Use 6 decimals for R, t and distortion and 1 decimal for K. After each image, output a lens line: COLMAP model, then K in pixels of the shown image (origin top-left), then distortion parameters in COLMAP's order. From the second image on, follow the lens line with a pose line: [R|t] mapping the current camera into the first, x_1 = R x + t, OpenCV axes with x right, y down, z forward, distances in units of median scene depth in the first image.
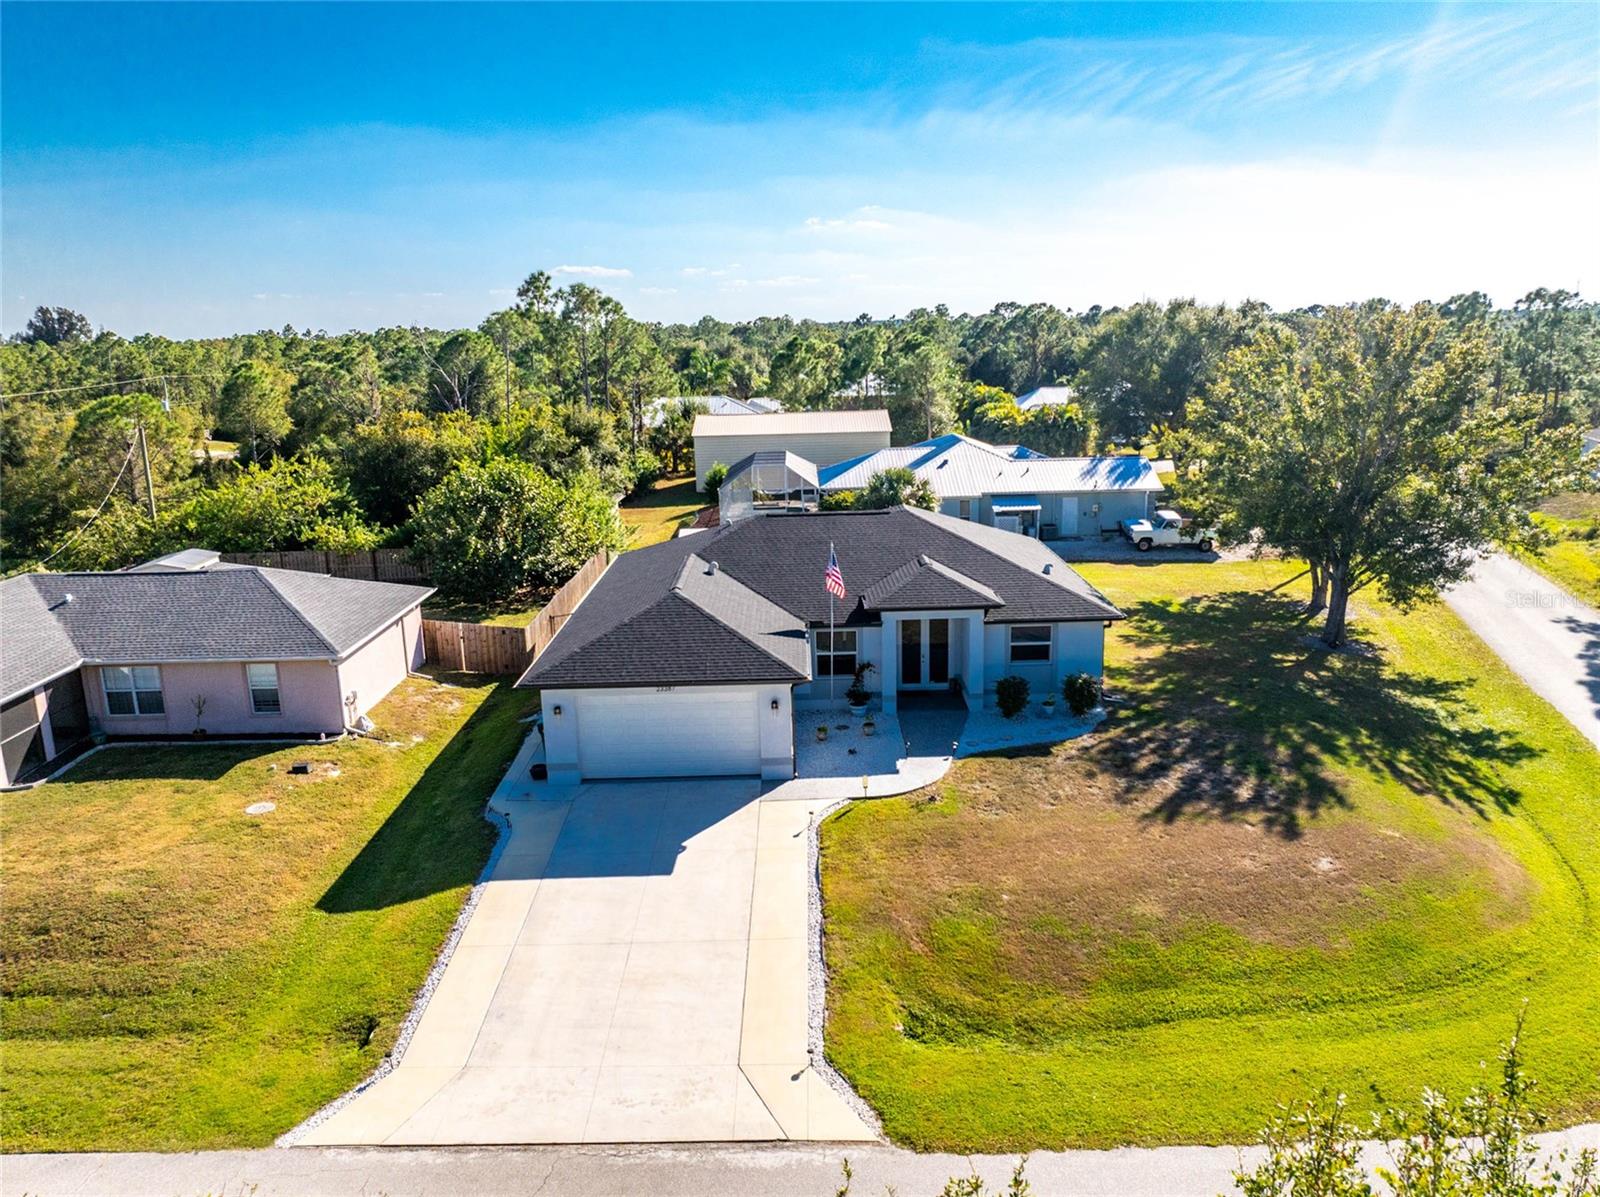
lens RADIAL K [[1122.3, 0, 803.5], [0, 1122.3, 596.4], [0, 0, 1]] dist [-0.037295, 0.001597]
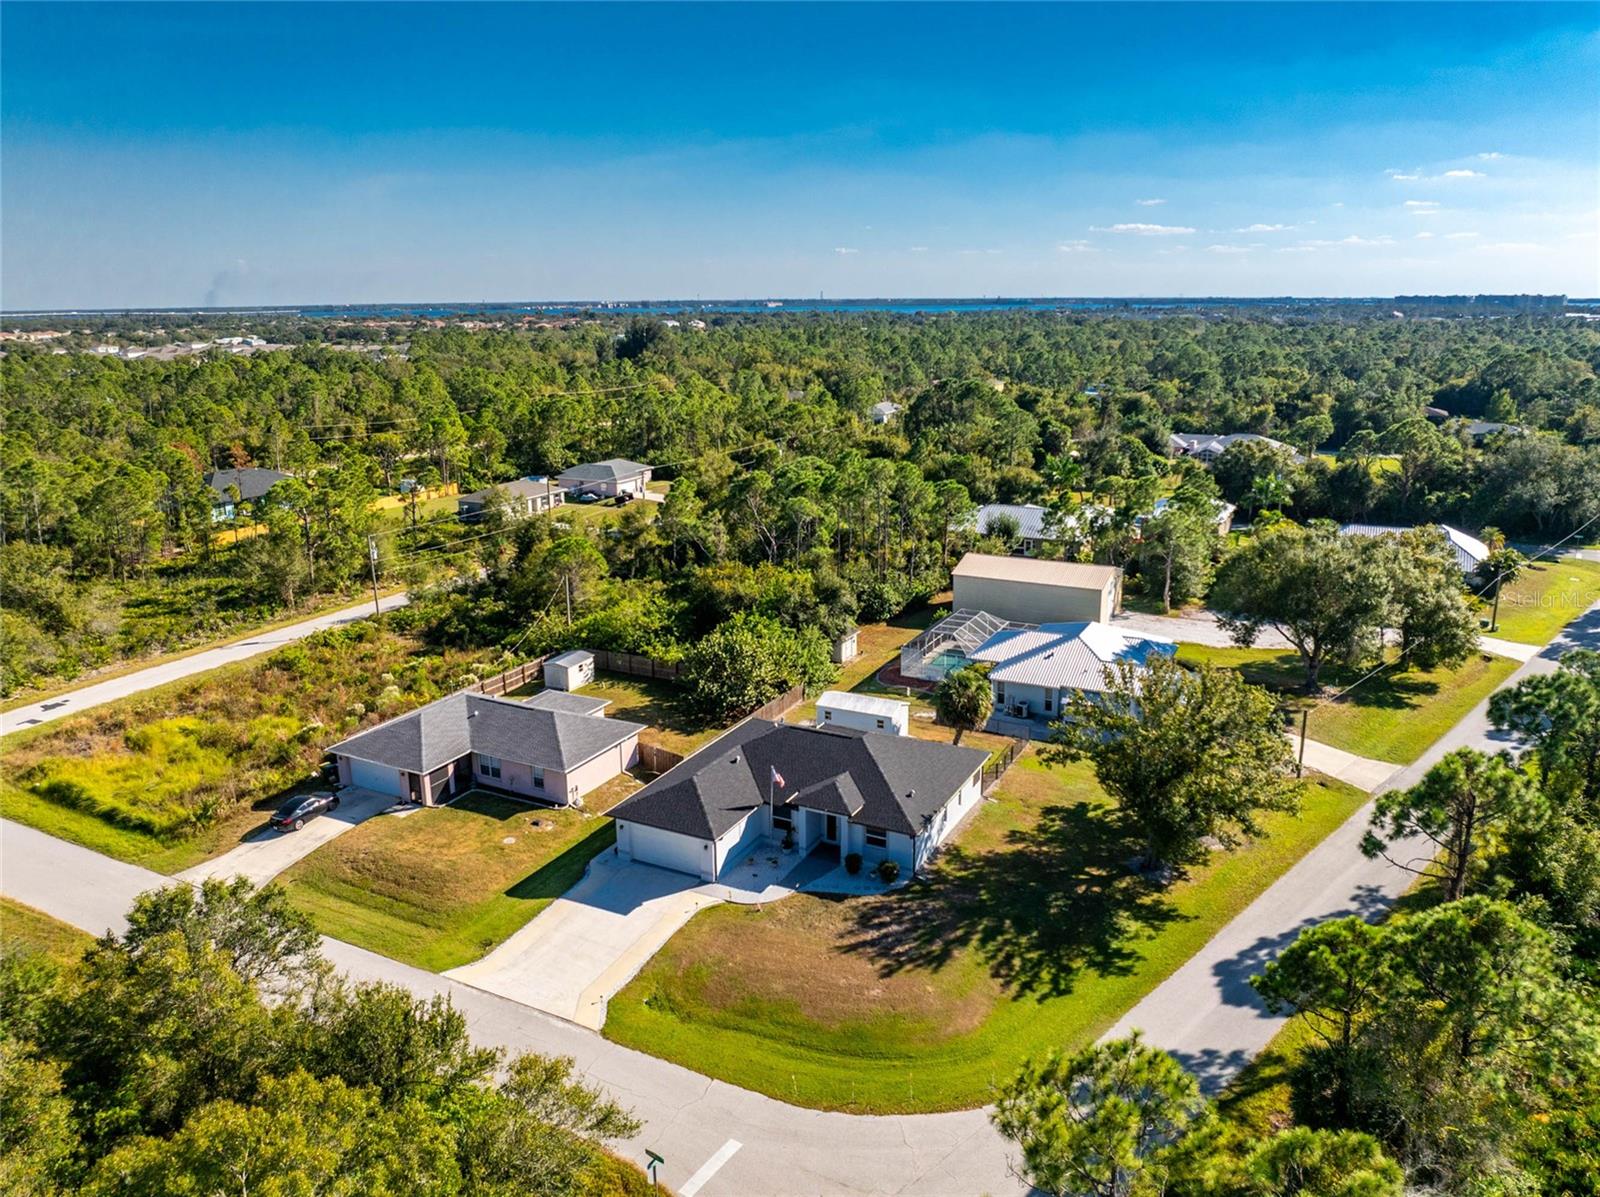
lens RADIAL K [[1130.7, 0, 800.0], [0, 1130.7, 598.5], [0, 0, 1]] dist [-0.008829, -0.061886]
pose [[0.886863, 0.133564, -0.442307, 0.941627], [-0.119996, 0.991040, 0.058663, -0.479473], [0.446179, 0.001049, 0.894943, -0.771272]]
